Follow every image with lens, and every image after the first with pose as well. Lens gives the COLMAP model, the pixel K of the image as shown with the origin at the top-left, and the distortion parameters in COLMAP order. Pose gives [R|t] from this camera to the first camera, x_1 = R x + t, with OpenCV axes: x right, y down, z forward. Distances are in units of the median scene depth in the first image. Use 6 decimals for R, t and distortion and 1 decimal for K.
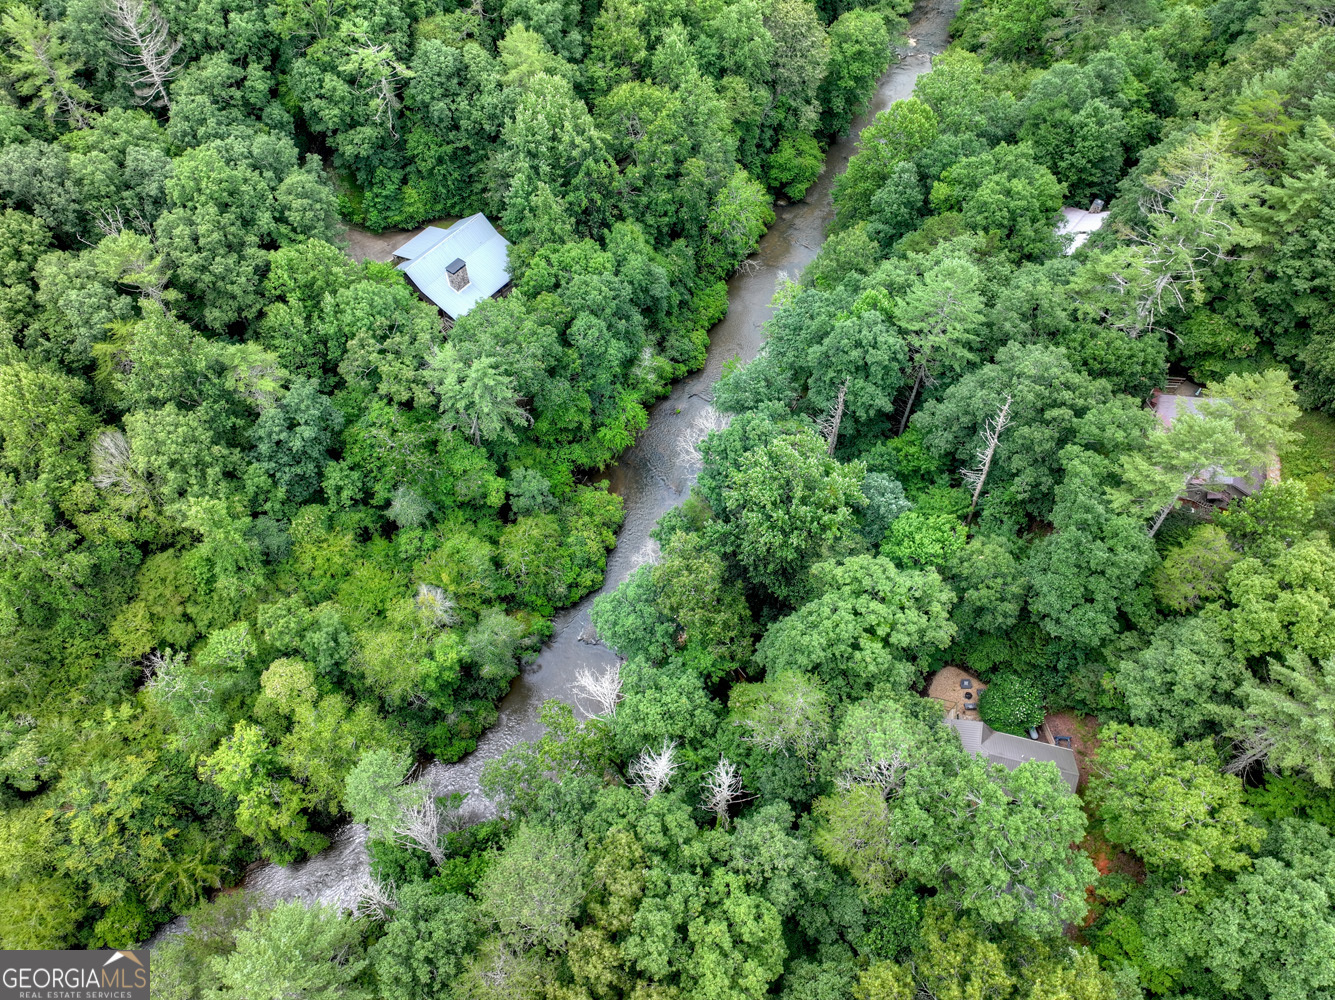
lens RADIAL K [[936.6, 0, 664.5], [0, 936.6, 502.5], [0, 0, 1]] dist [0.005341, 0.003820]
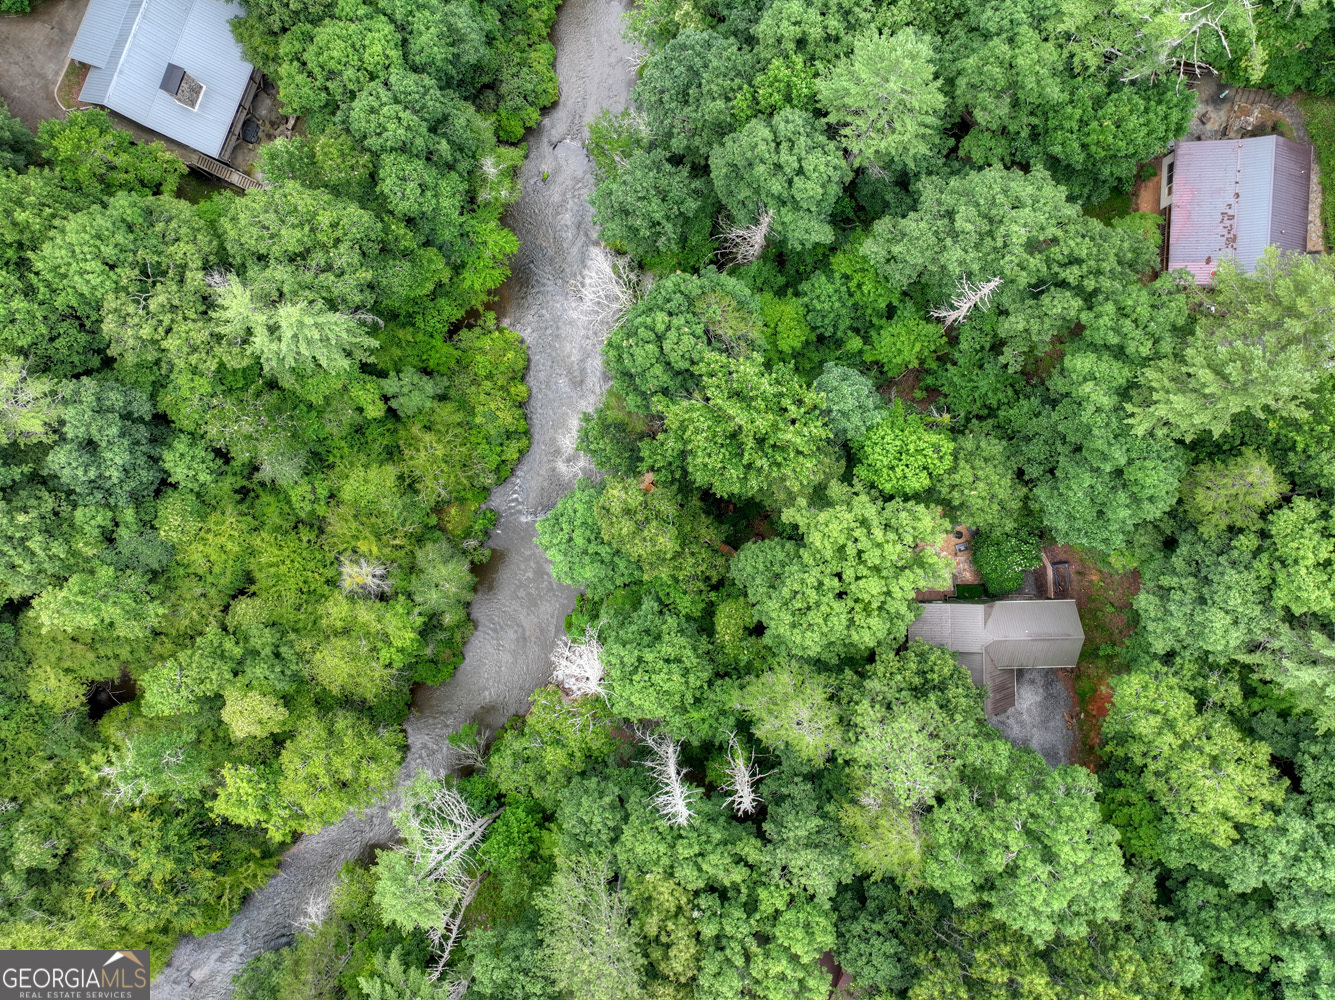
lens RADIAL K [[936.6, 0, 671.7], [0, 936.6, 499.1], [0, 0, 1]] dist [0.005341, 0.003820]
pose [[0.960831, -0.277098, -0.004618, 0.063231], [0.234264, 0.803175, 0.547750, -0.401764], [-0.148072, -0.527376, 0.836630, 0.280111]]
